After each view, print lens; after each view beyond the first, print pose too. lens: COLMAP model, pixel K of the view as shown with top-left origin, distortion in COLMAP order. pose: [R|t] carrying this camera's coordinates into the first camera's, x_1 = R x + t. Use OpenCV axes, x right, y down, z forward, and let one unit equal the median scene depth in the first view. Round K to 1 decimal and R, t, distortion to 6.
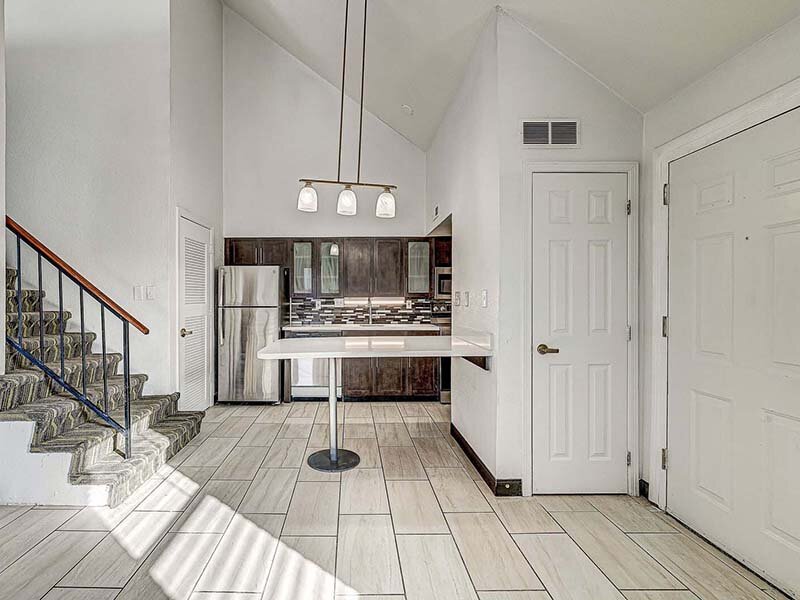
lens RADIAL K [[364.2, 0, 395.4], [0, 364.2, 299.1], [0, 0, 1]] dist [0.009297, -0.001340]
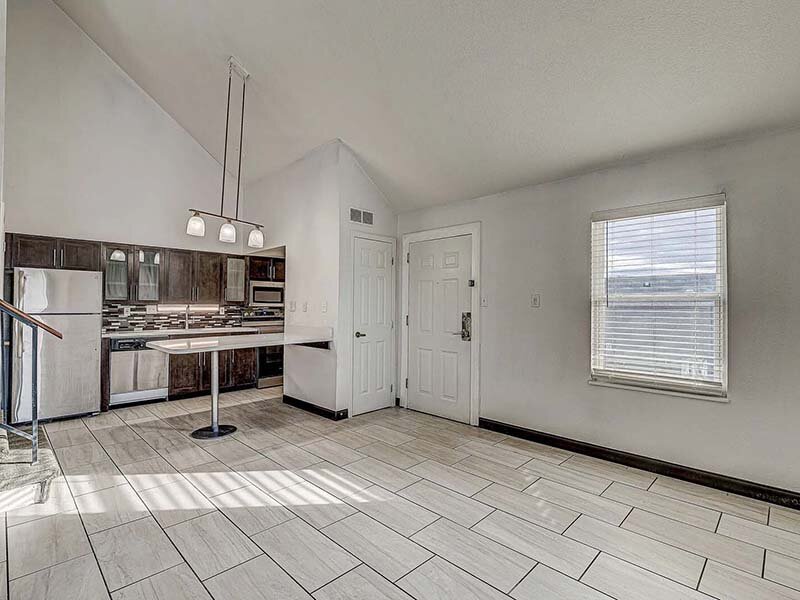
lens RADIAL K [[387.2, 0, 405.6], [0, 387.2, 299.9], [0, 0, 1]] dist [0.015250, 0.000937]
pose [[0.700215, 0.016887, 0.713733, -0.458853], [-0.005810, 0.999822, -0.017956, -0.001333], [-0.713909, 0.008426, 0.700188, -0.294401]]
